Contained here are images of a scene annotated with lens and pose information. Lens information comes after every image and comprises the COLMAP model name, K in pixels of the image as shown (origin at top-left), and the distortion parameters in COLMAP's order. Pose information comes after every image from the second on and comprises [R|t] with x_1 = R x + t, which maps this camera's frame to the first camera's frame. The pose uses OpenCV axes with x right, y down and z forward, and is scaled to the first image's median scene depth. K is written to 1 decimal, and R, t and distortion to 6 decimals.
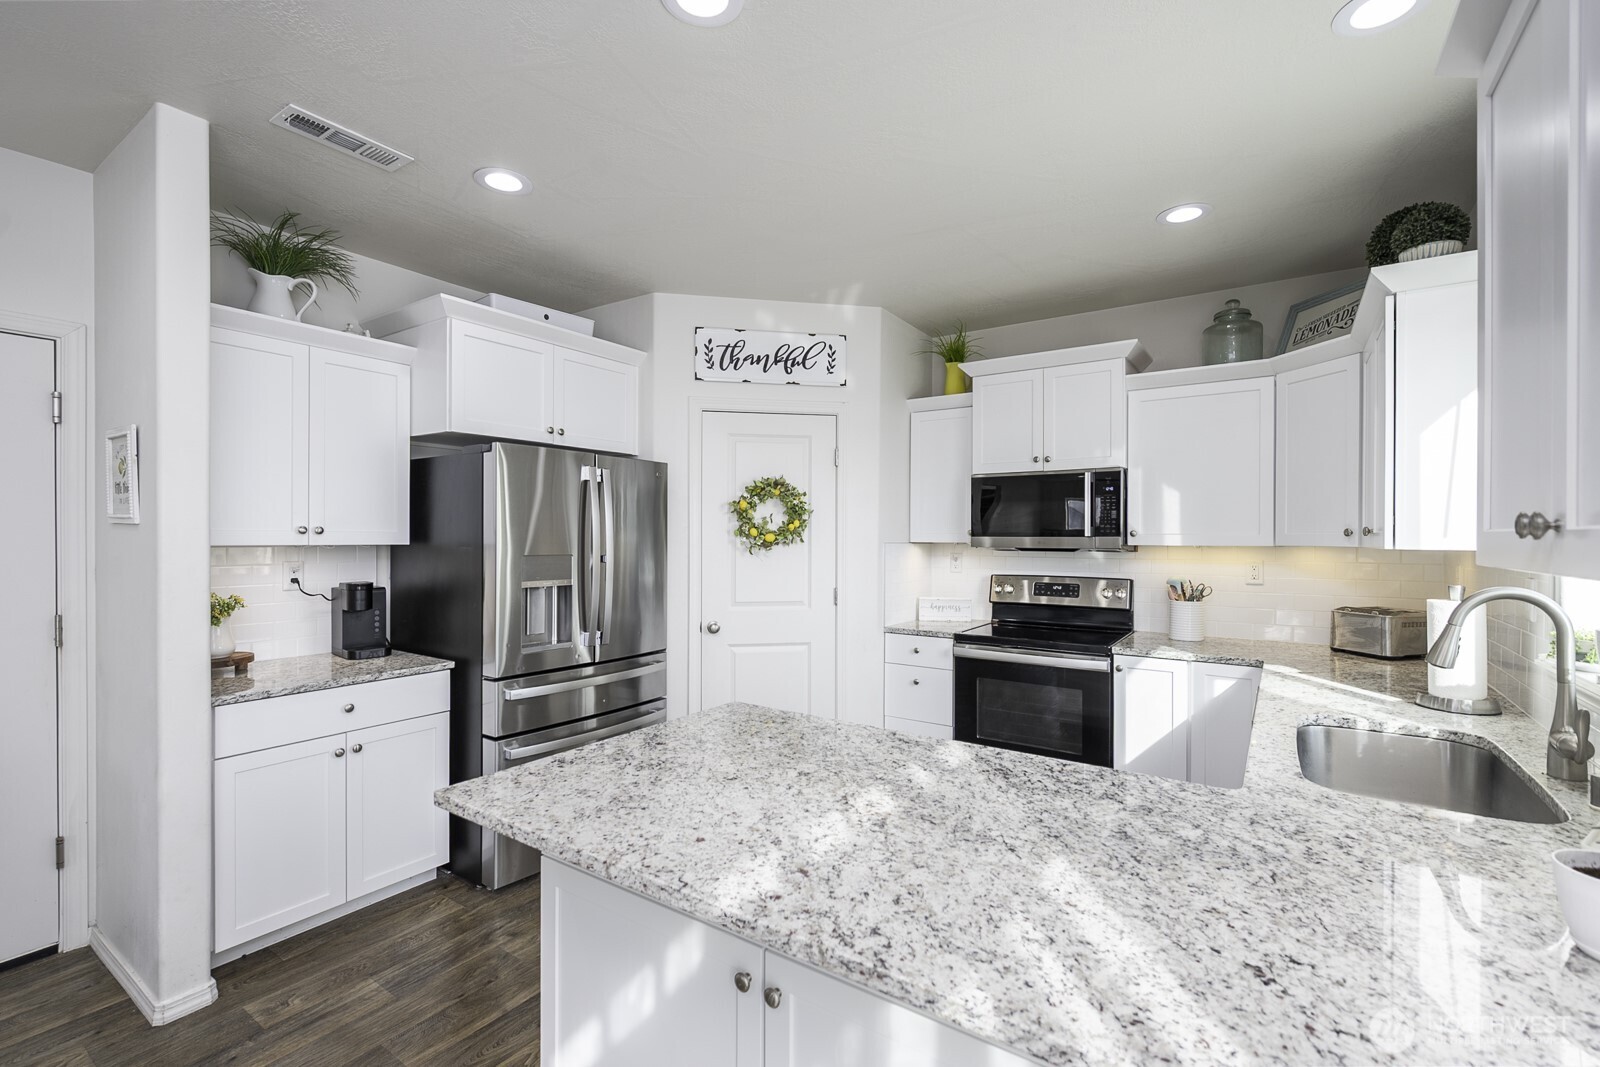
lens RADIAL K [[692.3, 0, 799.0], [0, 692.3, 539.8], [0, 0, 1]] dist [-0.014284, -0.000113]
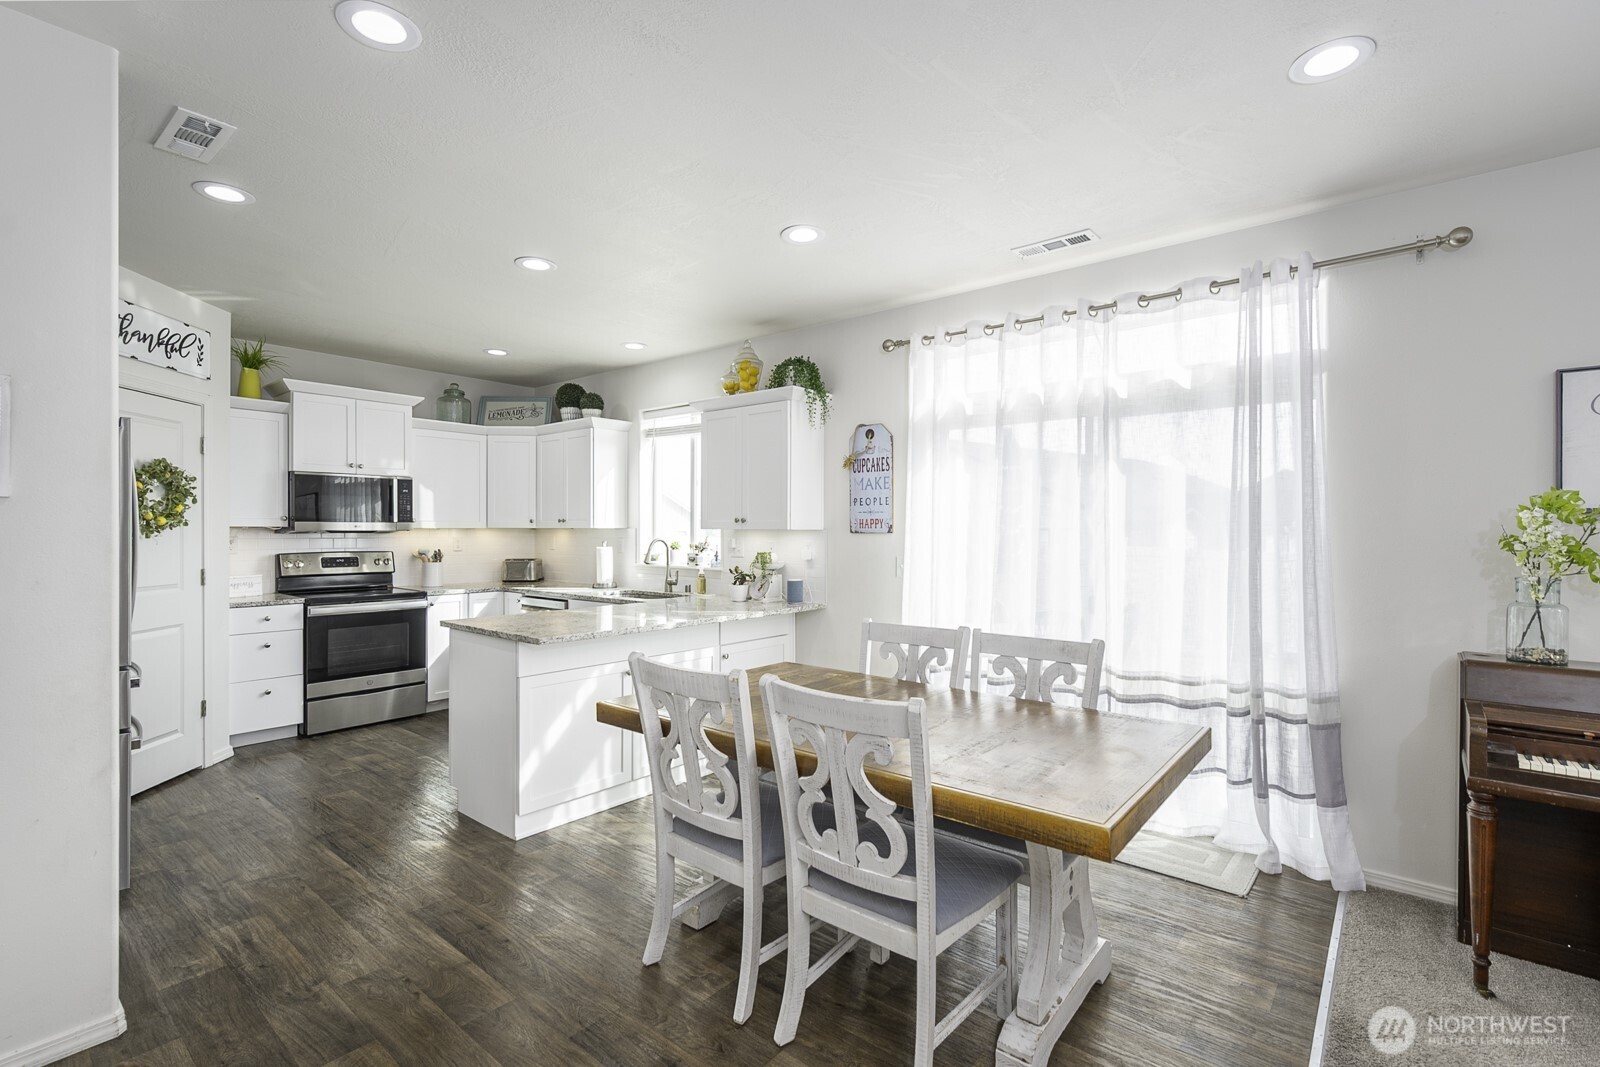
lens RADIAL K [[739.4, 0, 800.0], [0, 739.4, 533.5], [0, 0, 1]] dist [-0.001039, 0.000573]
pose [[0.090549, -0.006855, 0.995868, -1.016835], [0.003922, 0.999971, 0.006526, 0.011867], [-0.995884, 0.003315, 0.090573, -0.012461]]
